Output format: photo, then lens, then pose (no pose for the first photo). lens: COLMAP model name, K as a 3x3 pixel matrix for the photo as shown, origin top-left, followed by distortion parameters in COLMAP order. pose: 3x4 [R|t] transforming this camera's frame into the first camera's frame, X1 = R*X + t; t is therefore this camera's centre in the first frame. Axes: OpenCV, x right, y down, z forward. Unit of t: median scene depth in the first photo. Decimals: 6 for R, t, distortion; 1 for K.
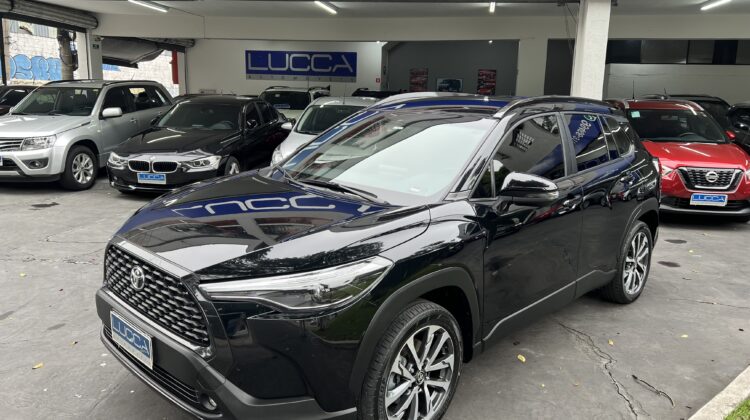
lens RADIAL K [[563.0, 0, 380.3], [0, 563.0, 215.1], [0, 0, 1]] dist [0.033556, -0.030847]
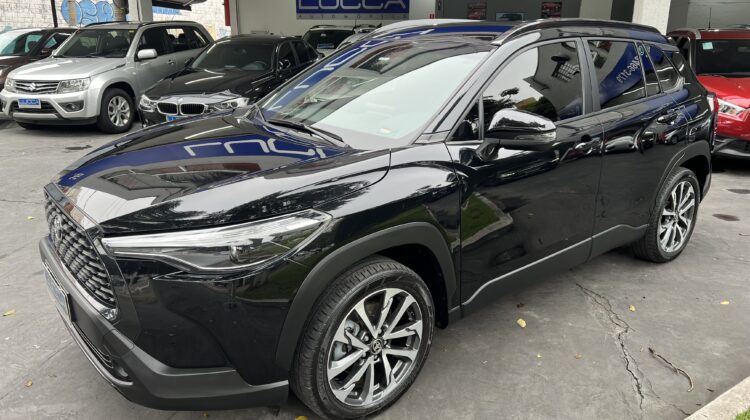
lens RADIAL K [[561.3, 0, 378.9], [0, 561.3, 212.4], [0, 0, 1]] dist [0.035503, -0.035984]
pose [[0.992879, 0.016281, -0.118012, 0.126108], [-0.005152, 0.995559, 0.093996, -0.001181], [0.119018, -0.092718, 0.988553, 0.113679]]
